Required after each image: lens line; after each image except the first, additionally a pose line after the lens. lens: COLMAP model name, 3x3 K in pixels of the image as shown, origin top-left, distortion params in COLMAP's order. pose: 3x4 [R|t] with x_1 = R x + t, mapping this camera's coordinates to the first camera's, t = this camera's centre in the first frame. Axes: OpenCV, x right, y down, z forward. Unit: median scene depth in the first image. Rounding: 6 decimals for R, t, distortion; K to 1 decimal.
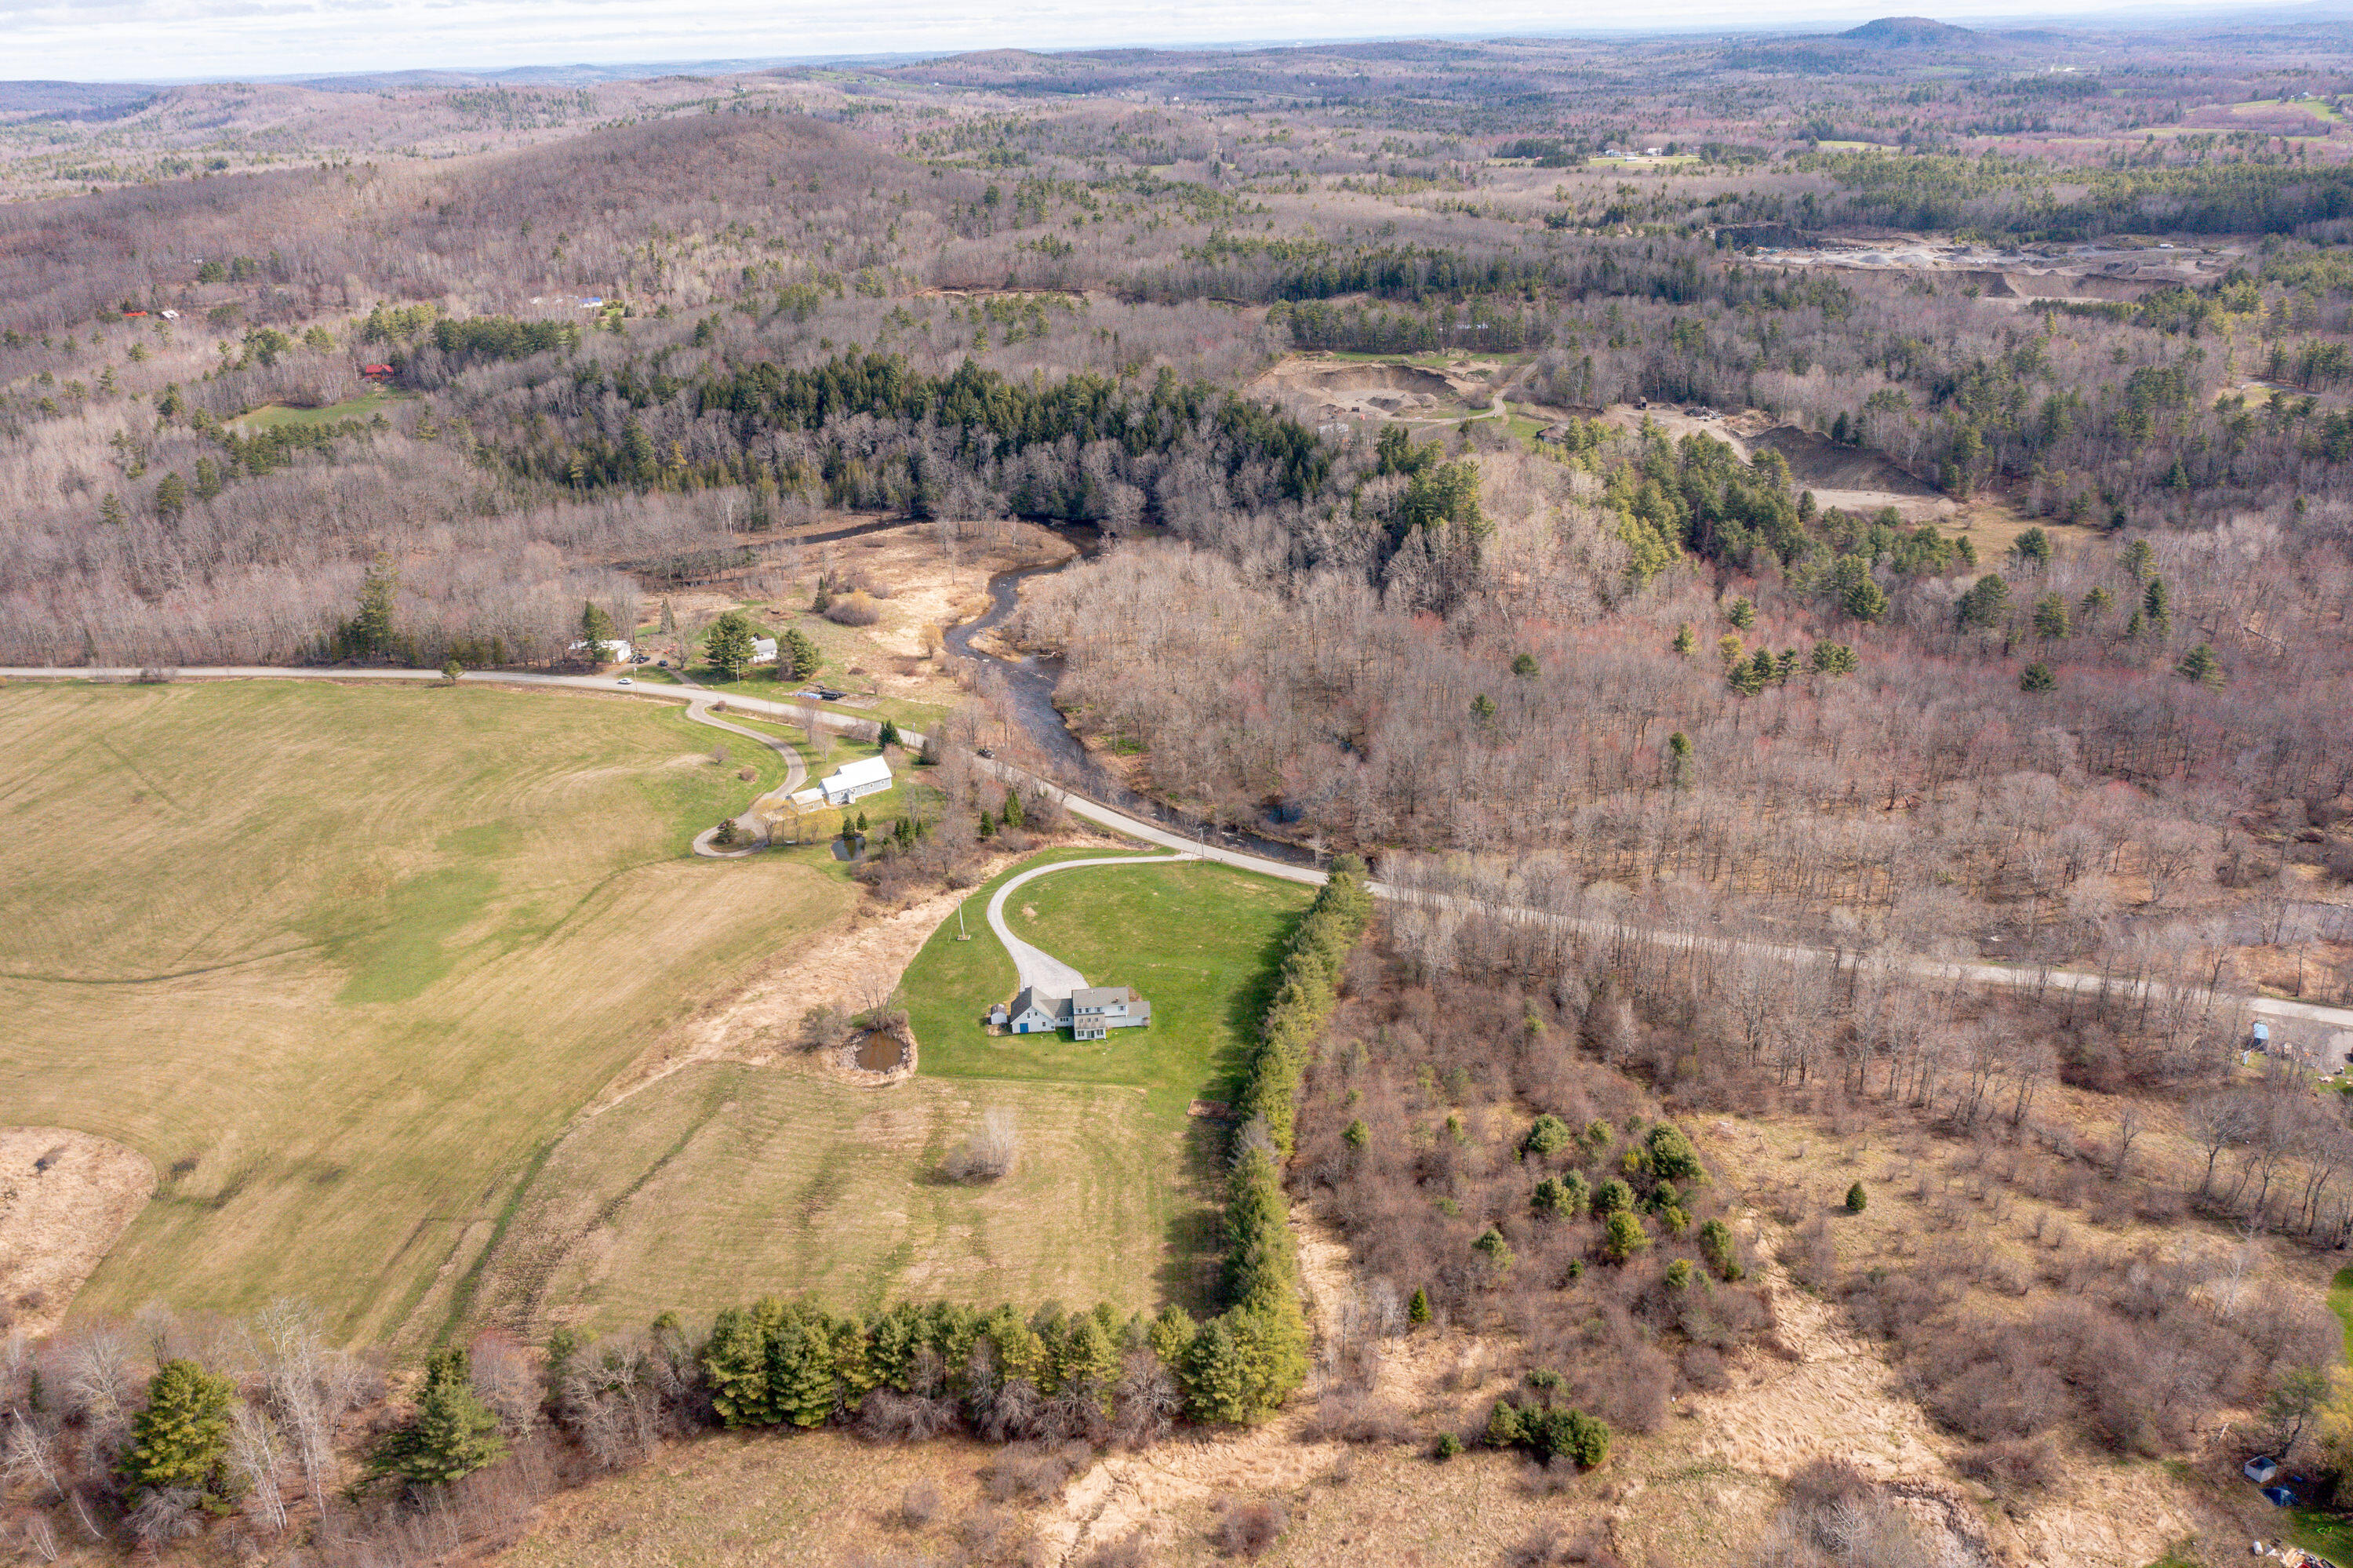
lens RADIAL K [[1864.0, 0, 1180.5], [0, 1864.0, 782.7], [0, 0, 1]] dist [-0.012826, -0.002156]
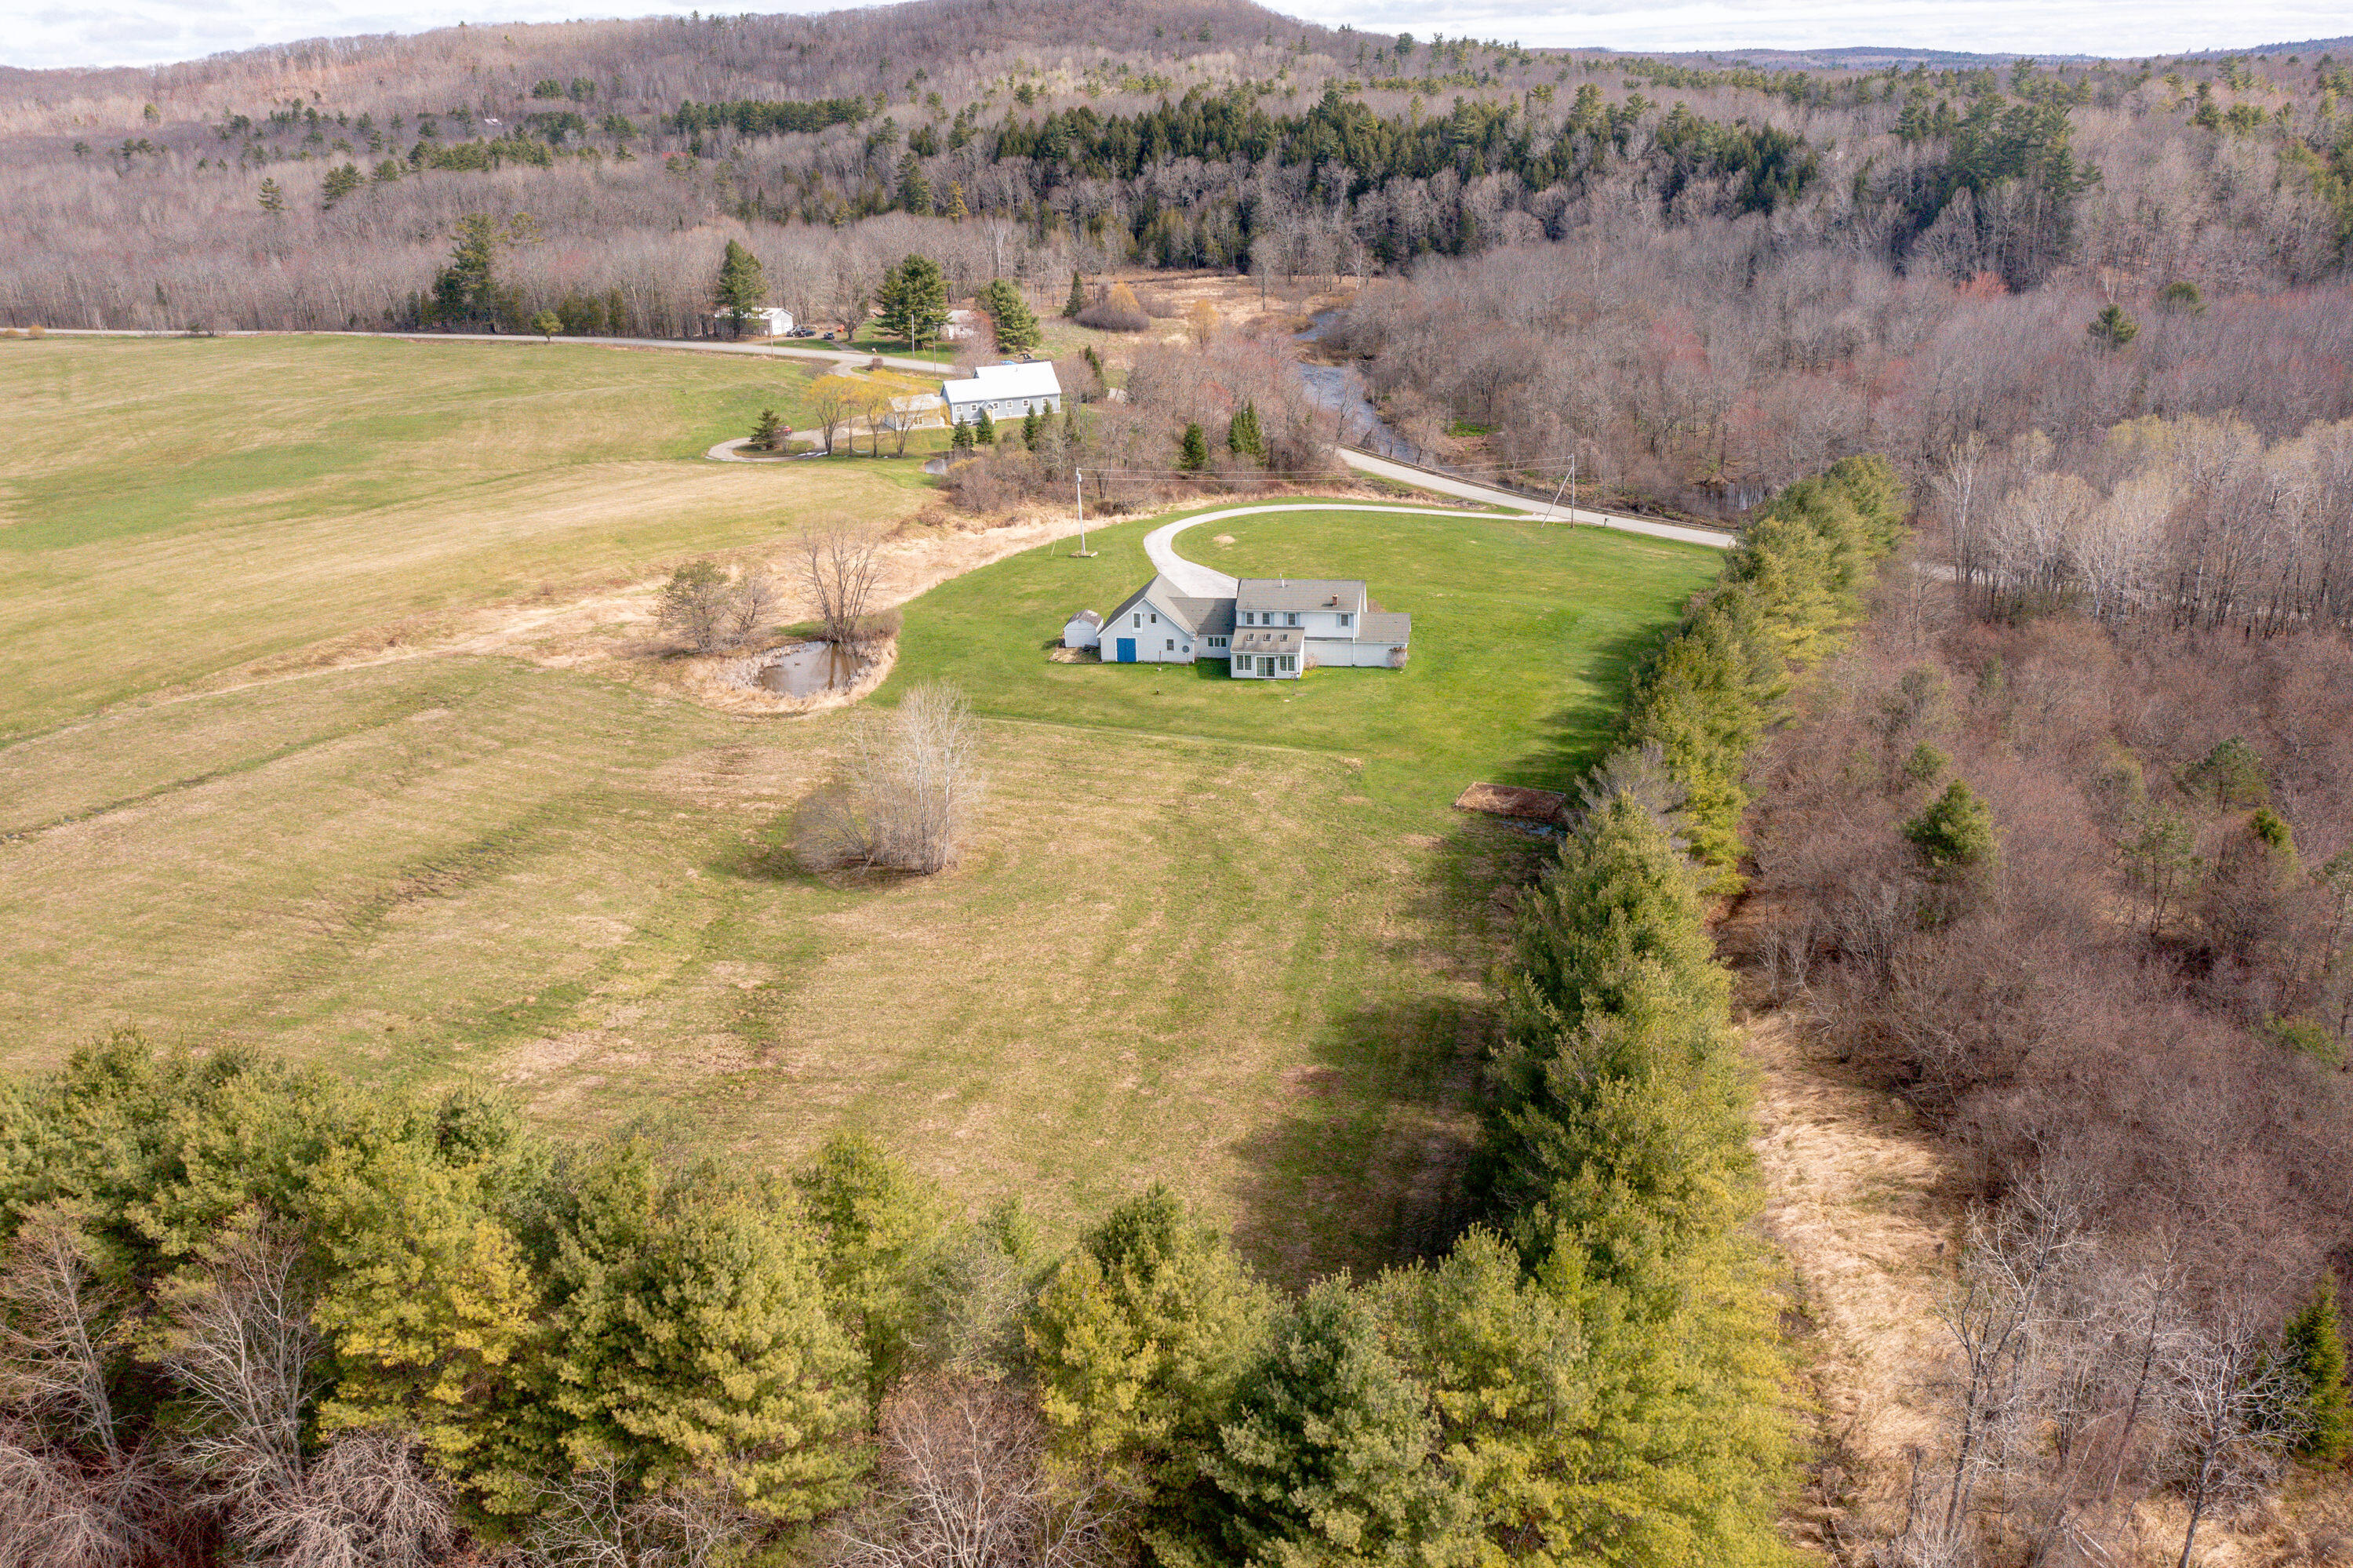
lens RADIAL K [[1864.0, 0, 1180.5], [0, 1864.0, 782.7], [0, 0, 1]] dist [-0.012826, -0.002156]
pose [[0.974270, 0.085043, -0.208724, 0.015006], [-0.089100, 0.995972, -0.010093, 0.096183], [0.207025, 0.028431, 0.977923, 0.323156]]
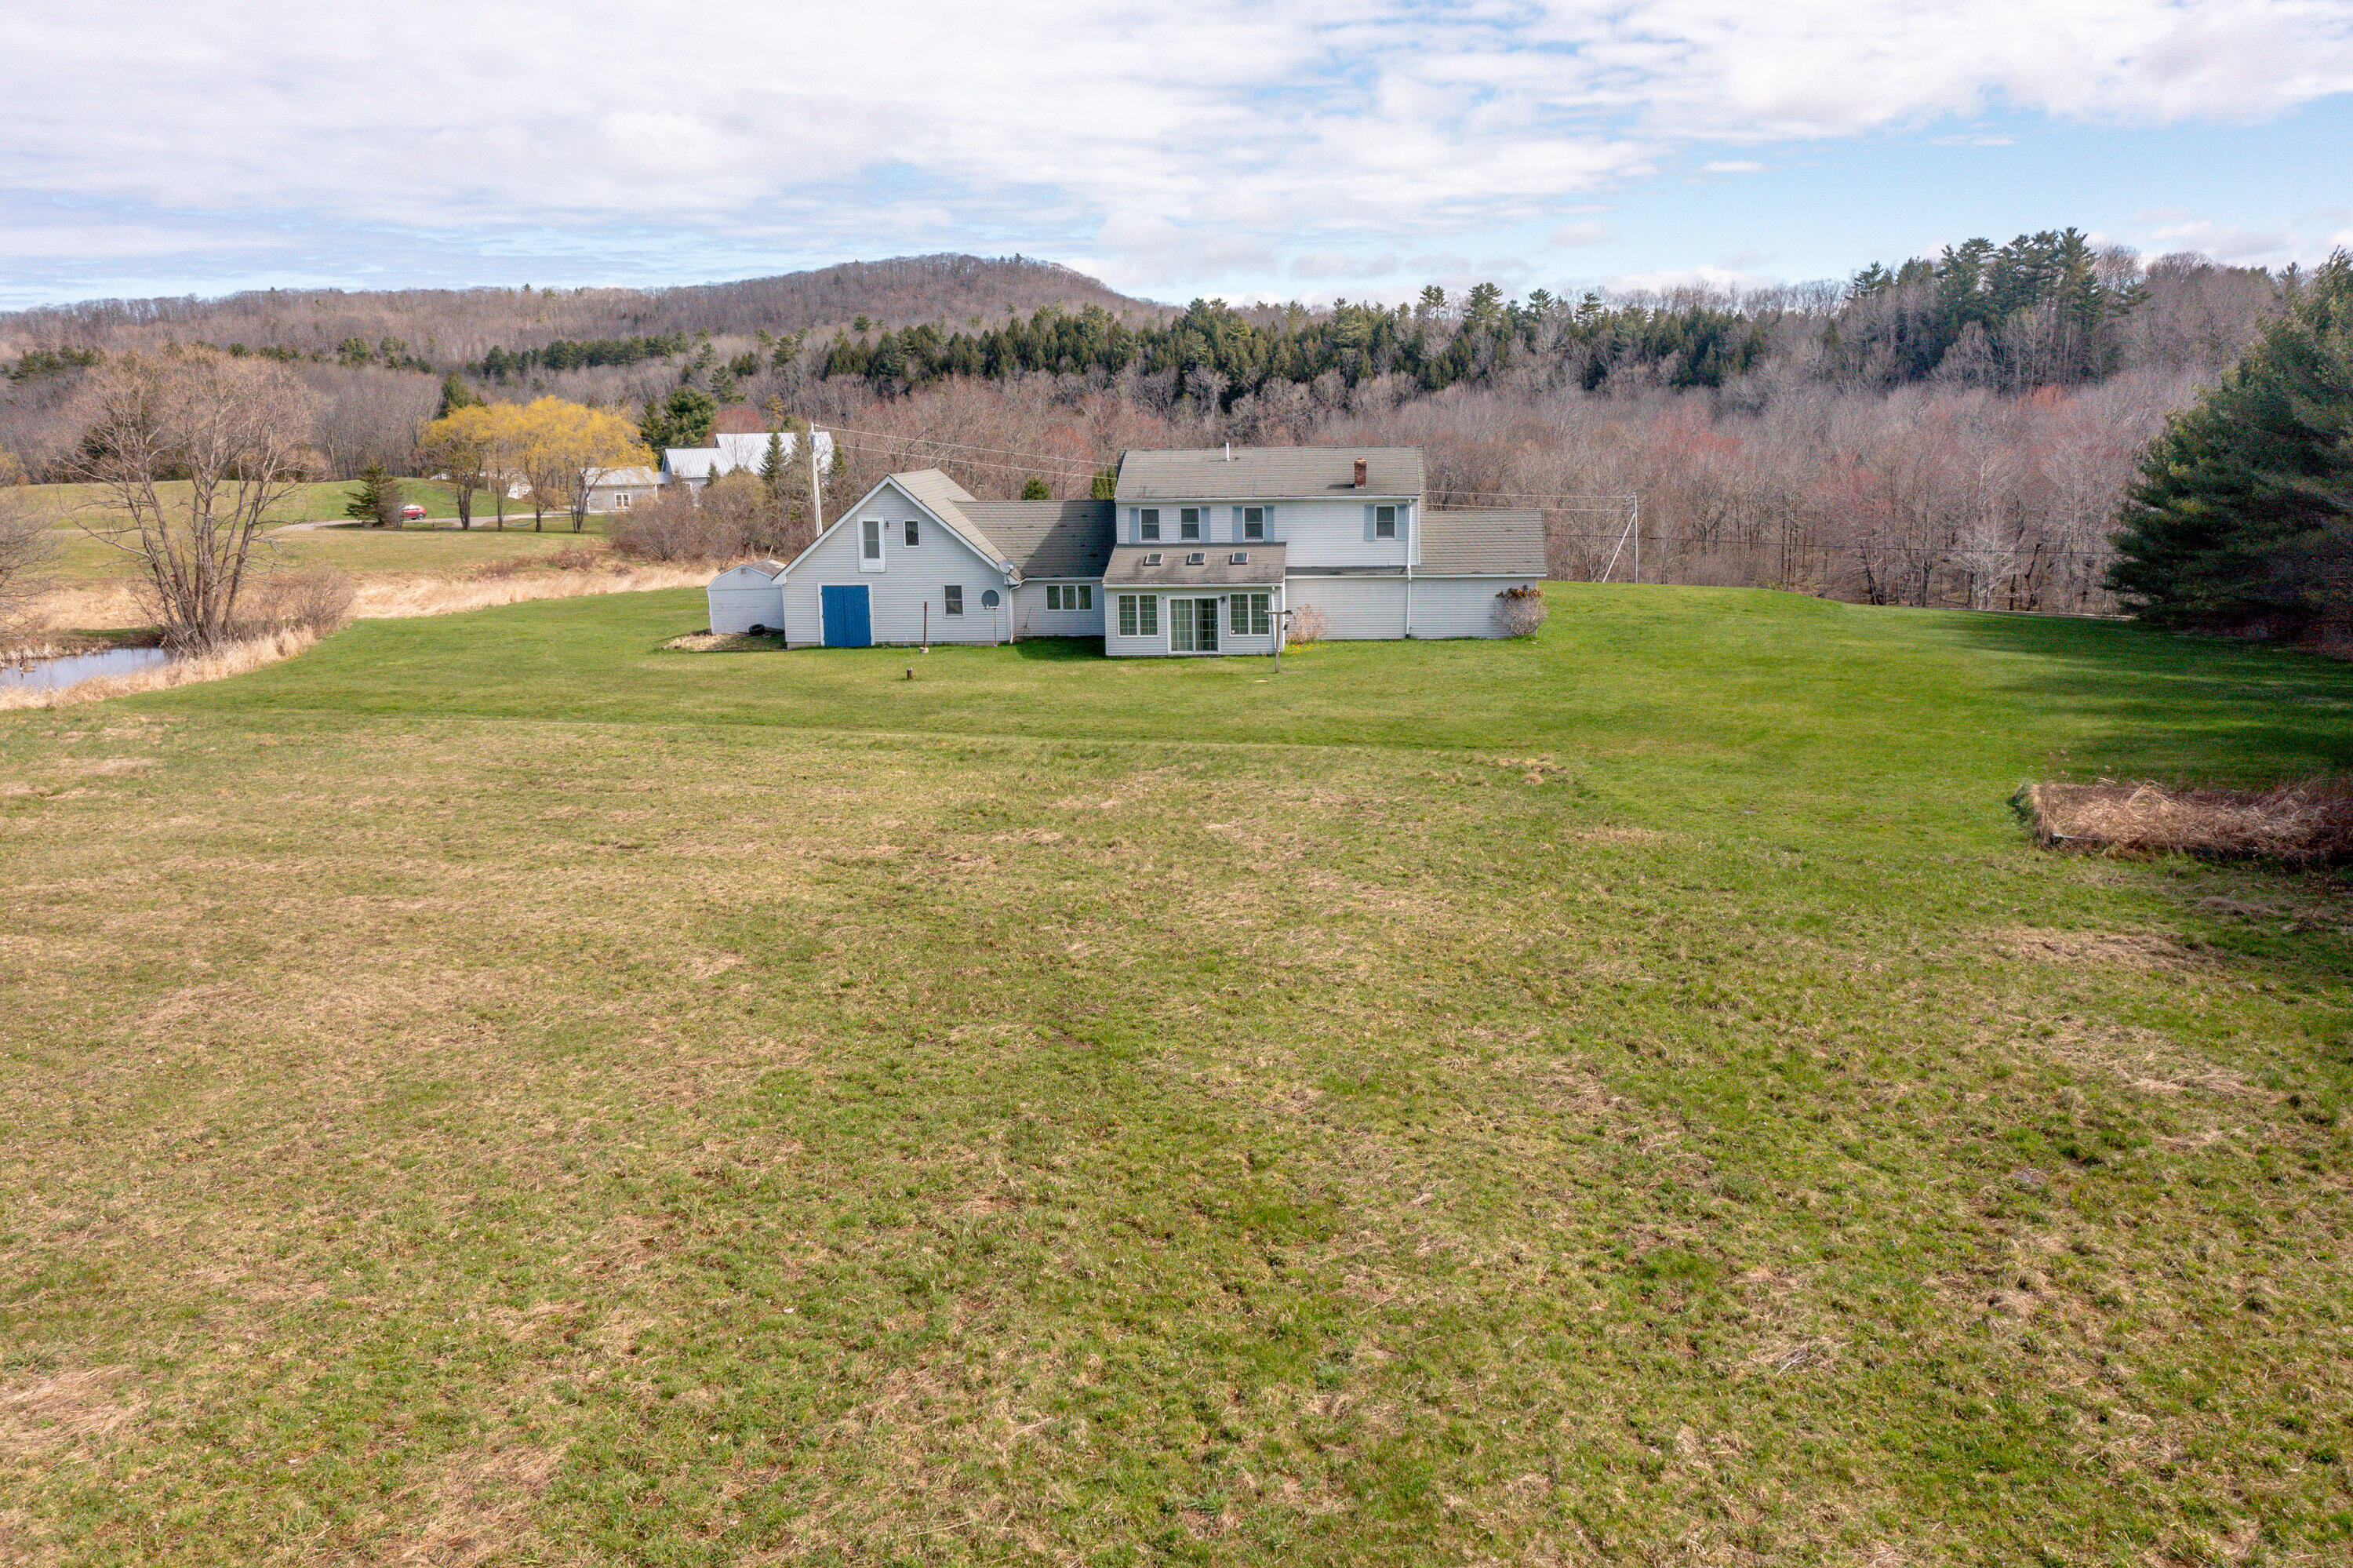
lens RADIAL K [[1864.0, 0, 1180.5], [0, 1864.0, 782.7], [0, 0, 1]] dist [-0.012826, -0.002156]
pose [[0.988361, 0.043594, -0.145746, -0.013779], [-0.070124, 0.980761, -0.182184, 0.103036], [0.135000, 0.190284, 0.972403, 0.477726]]
